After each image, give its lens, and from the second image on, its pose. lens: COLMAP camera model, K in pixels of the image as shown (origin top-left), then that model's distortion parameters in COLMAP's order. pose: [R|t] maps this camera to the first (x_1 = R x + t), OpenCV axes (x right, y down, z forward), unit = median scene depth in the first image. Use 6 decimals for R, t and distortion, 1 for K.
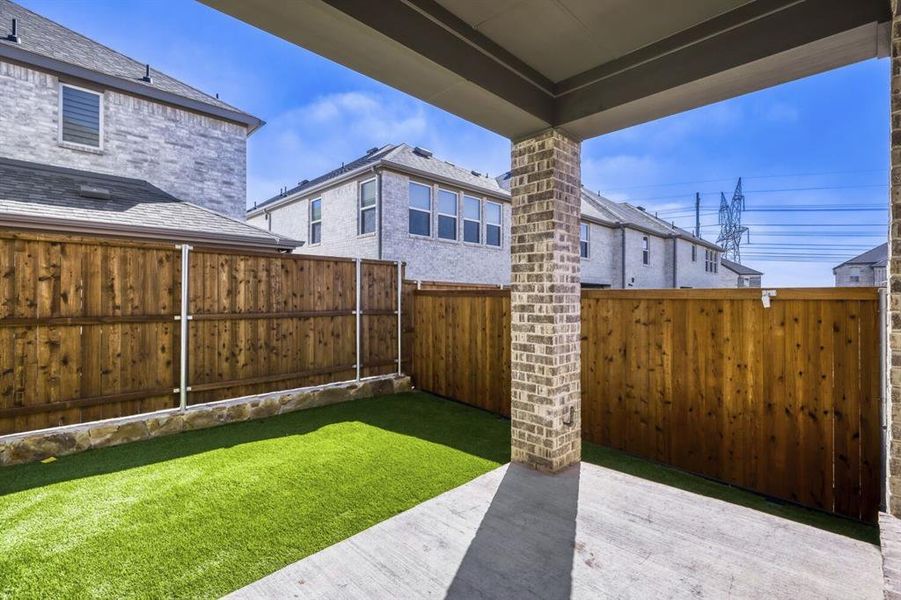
lens RADIAL K [[410.1, 0, 454.9], [0, 410.1, 293.9], [0, 0, 1]] dist [-0.000170, -0.000065]
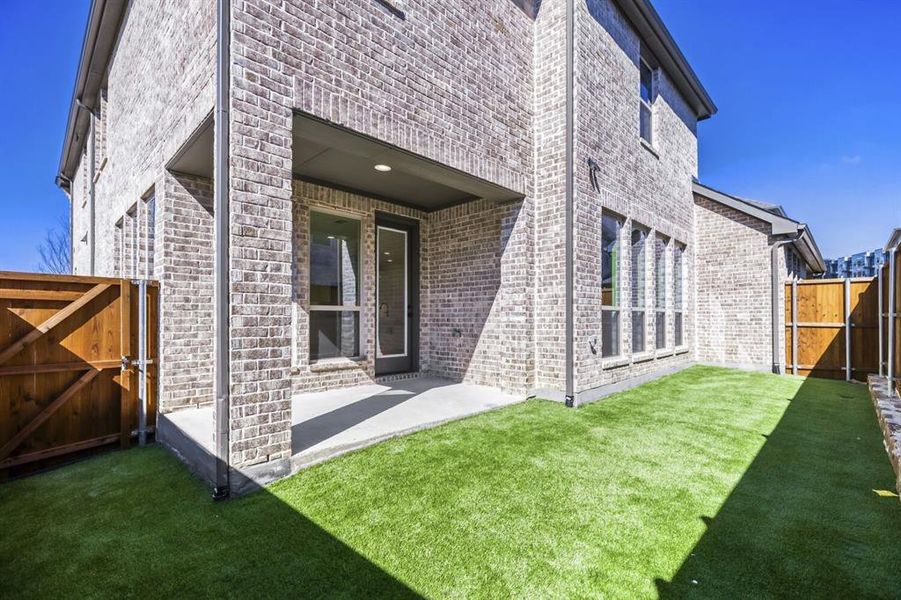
lens RADIAL K [[410.1, 0, 462.4], [0, 410.1, 321.9], [0, 0, 1]] dist [-0.000170, -0.000065]
pose [[-0.999287, -0.004171, -0.037538, -0.135426], [-0.004308, 0.999984, 0.003566, 0.065692], [0.037522, 0.003725, -0.999289, 1.243998]]
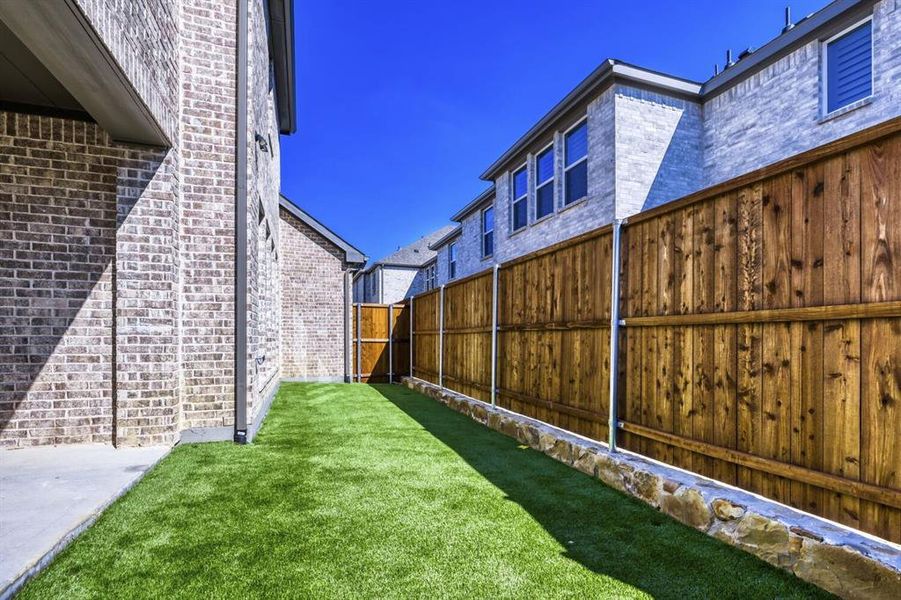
lens RADIAL K [[432.8, 0, 454.5], [0, 432.8, 343.3], [0, 0, 1]] dist [-0.002621, -0.000335]
pose [[-0.428869, 0.002820, -0.903362, 0.122664], [-0.000406, 0.999994, 0.003315, 0.082605], [0.903366, 0.001789, -0.428866, 0.967574]]
